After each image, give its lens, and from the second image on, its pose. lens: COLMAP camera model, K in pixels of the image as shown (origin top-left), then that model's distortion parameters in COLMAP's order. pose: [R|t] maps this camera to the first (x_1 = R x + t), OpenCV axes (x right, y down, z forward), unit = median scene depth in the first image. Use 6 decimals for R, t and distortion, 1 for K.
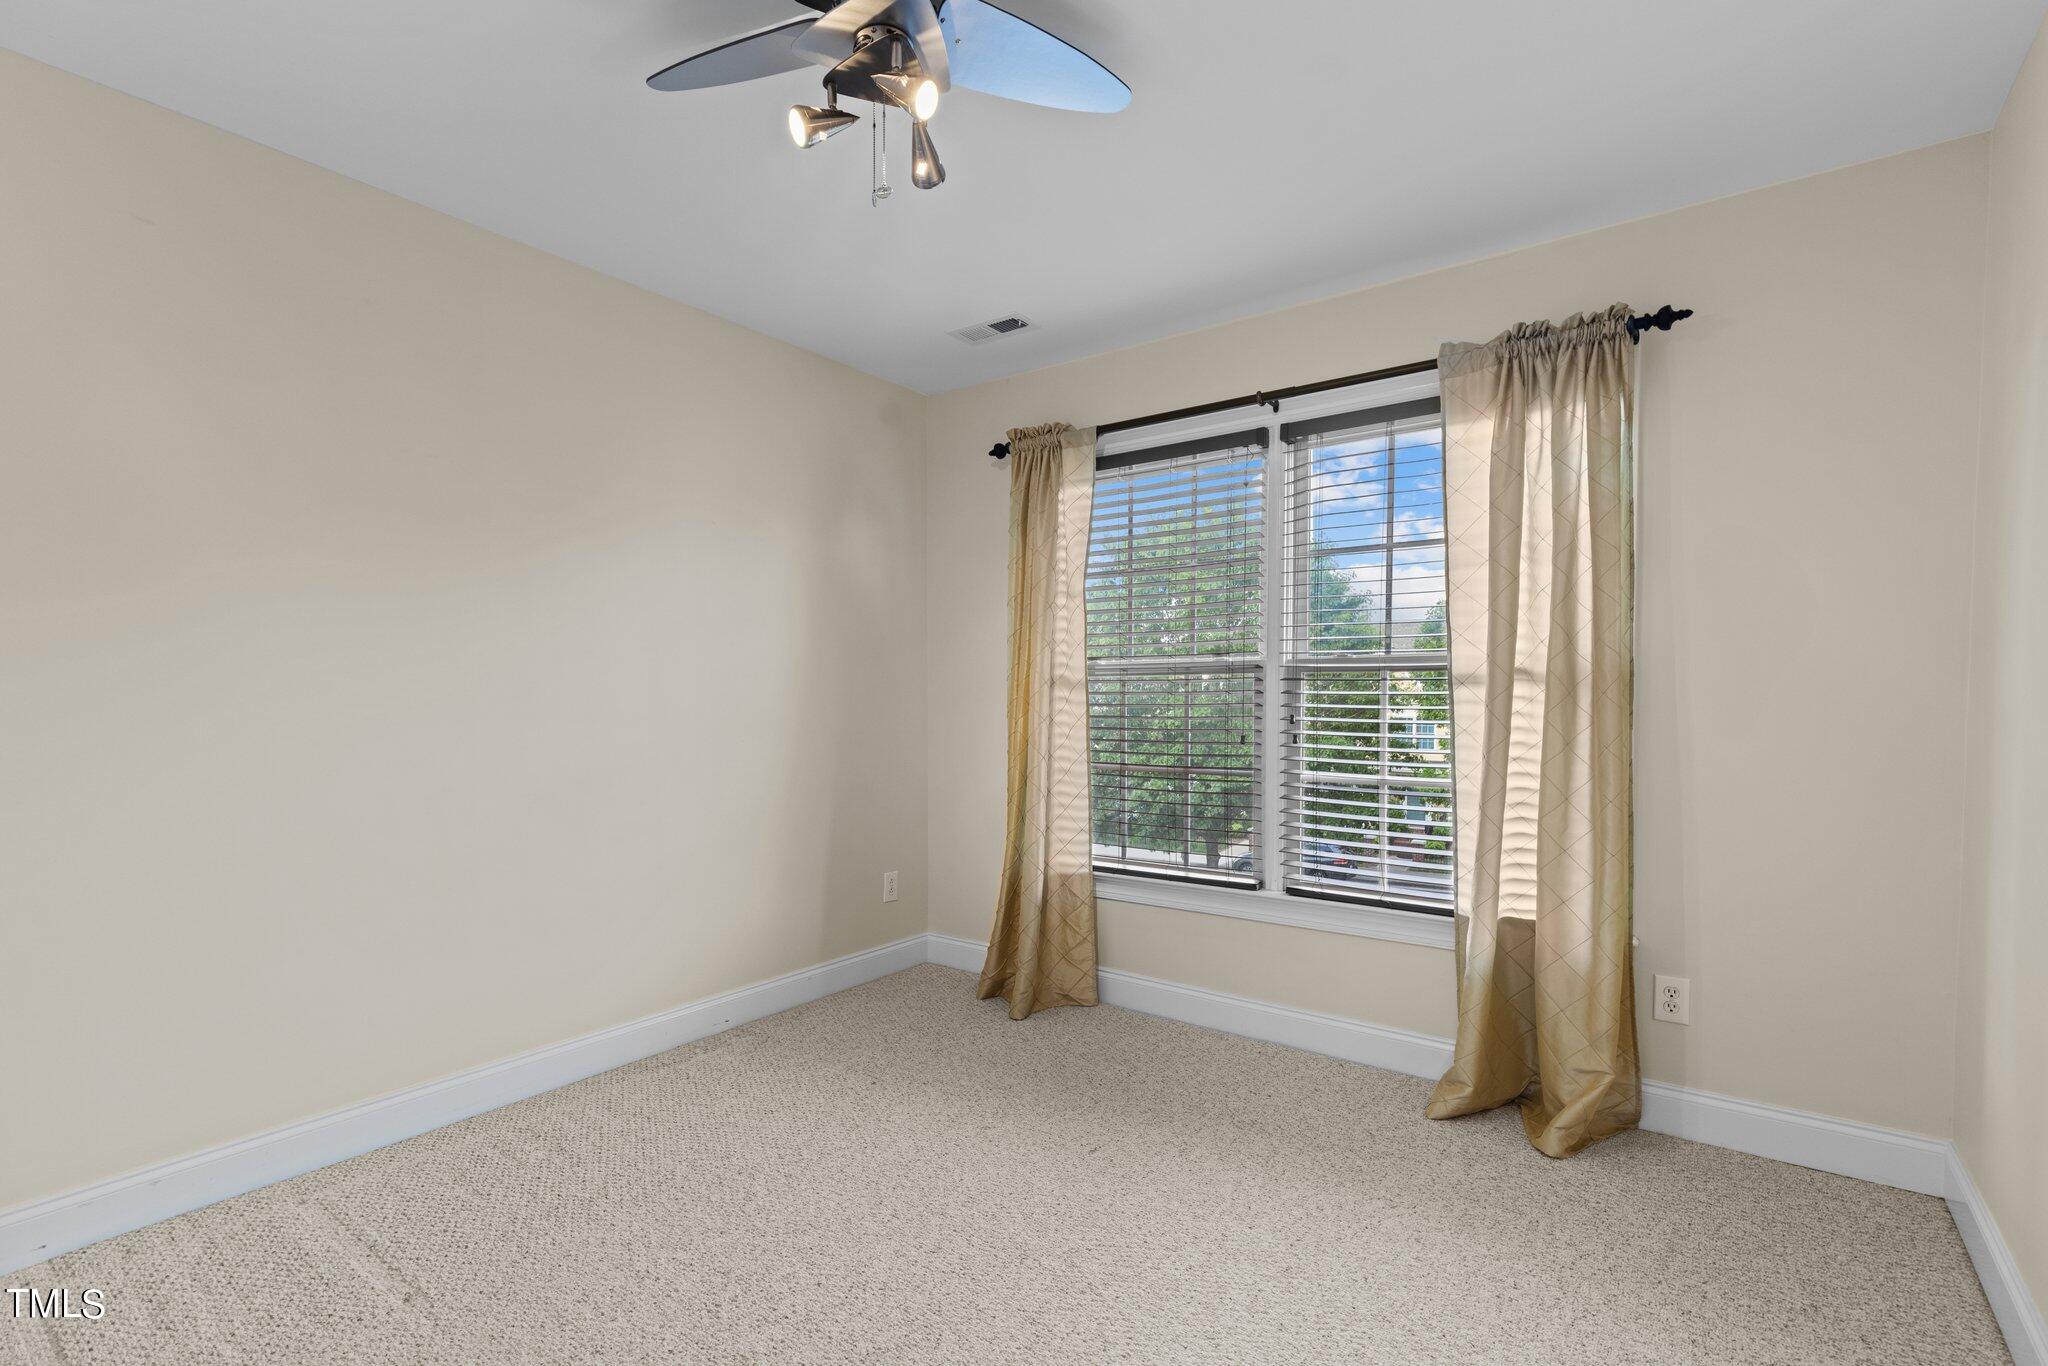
lens RADIAL K [[954.8, 0, 1022.8], [0, 954.8, 719.2], [0, 0, 1]] dist [-0.000284, -0.000285]
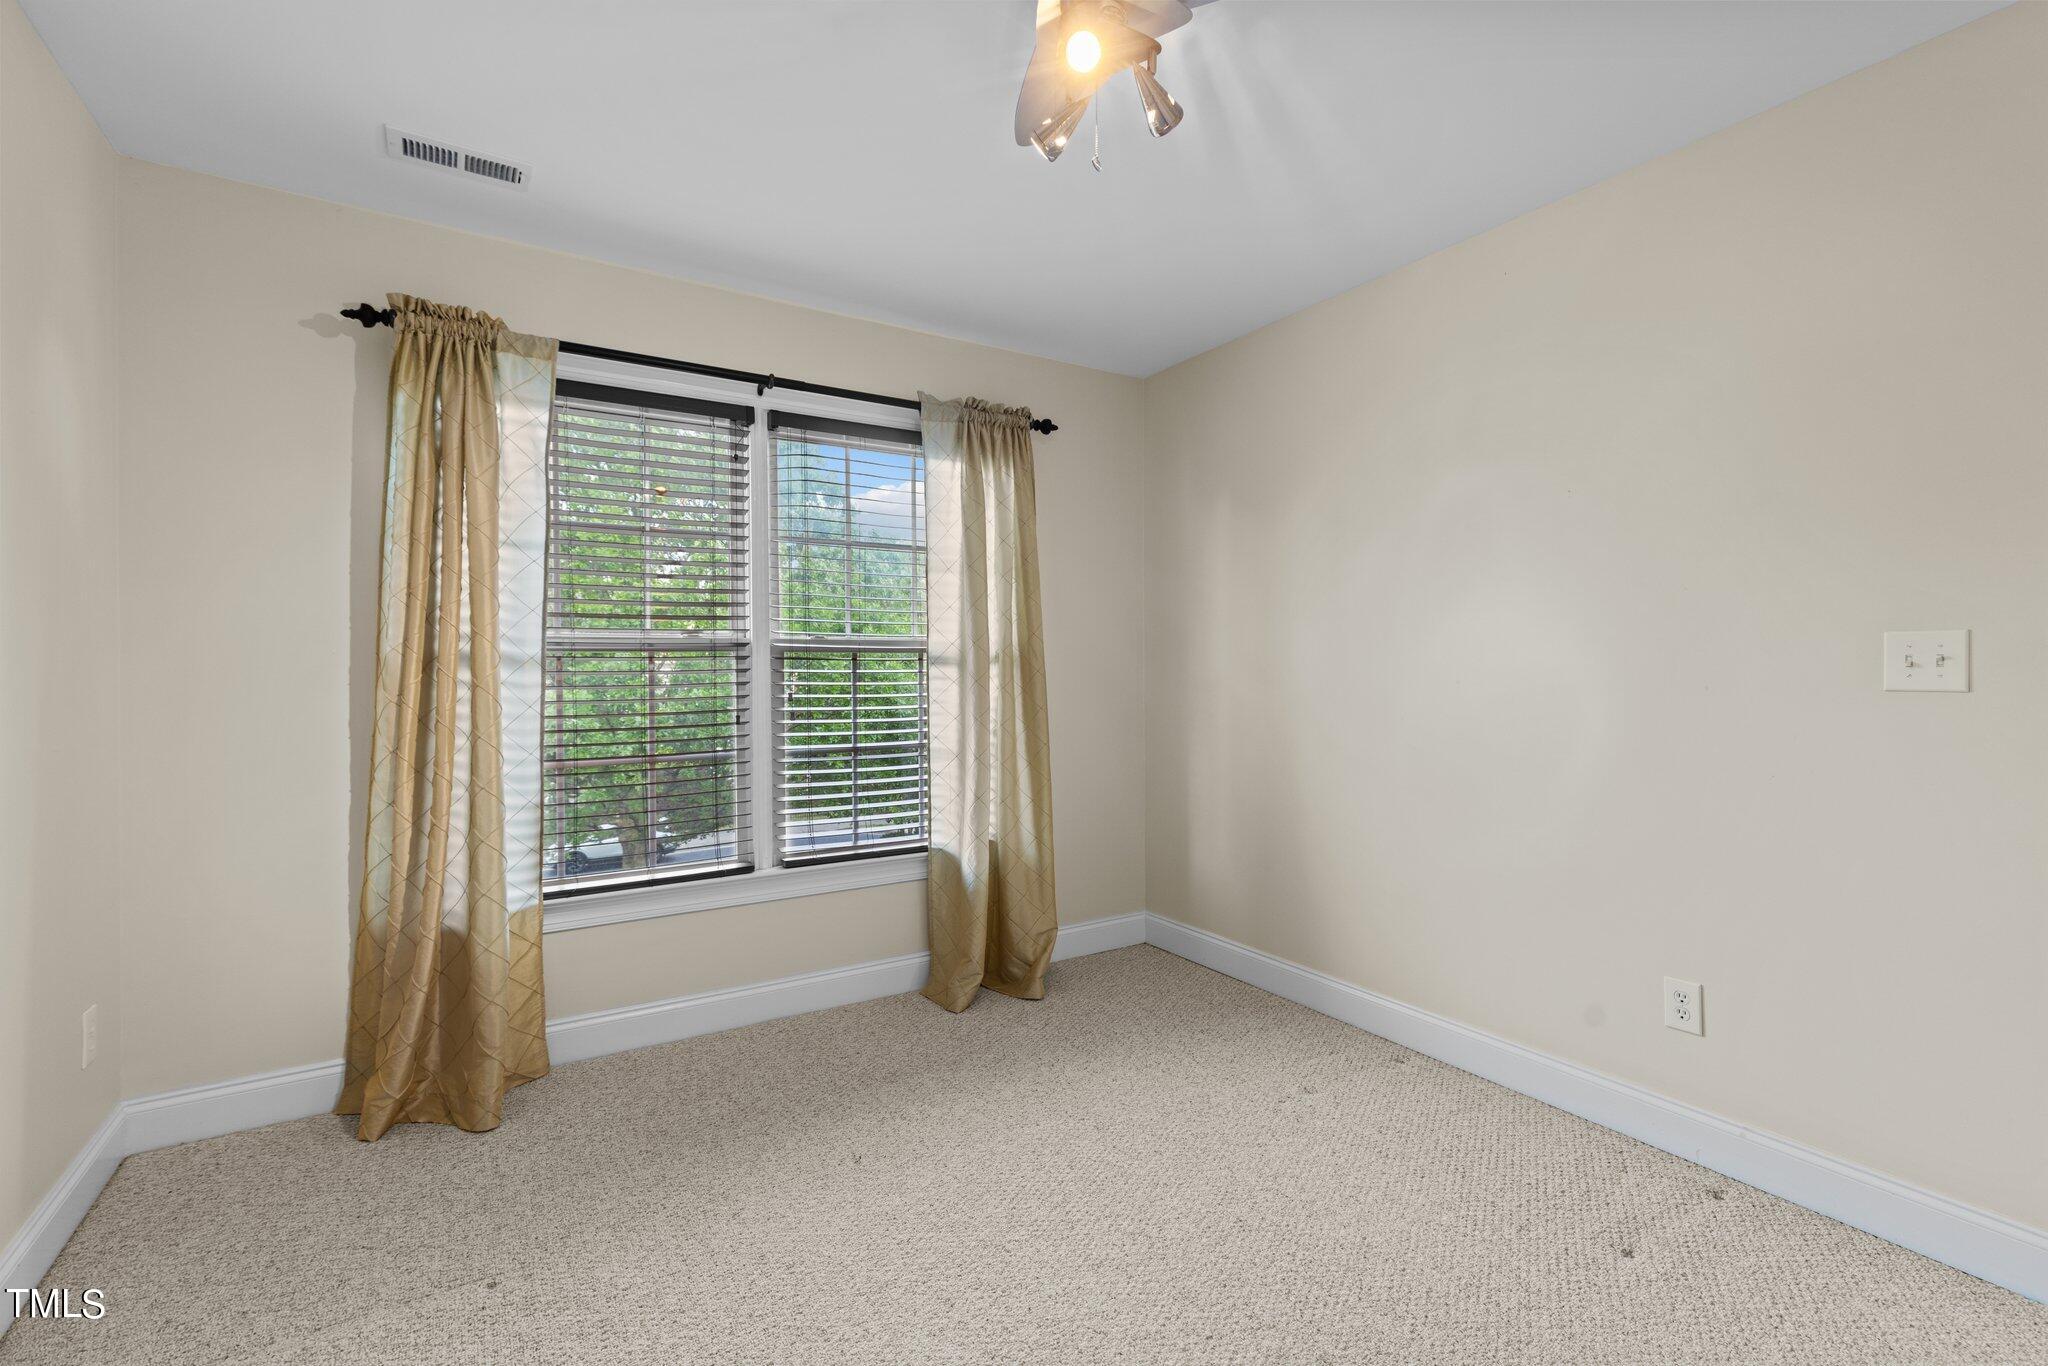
lens RADIAL K [[918.2, 0, 1030.4], [0, 918.2, 671.0], [0, 0, 1]] dist [0.001381, 0.000346]
pose [[0.348131, 0.000749, 0.937445, -0.543597], [0.031797, 0.999415, -0.012607, -0.007092], [-0.936906, 0.034197, 0.347904, 0.394624]]
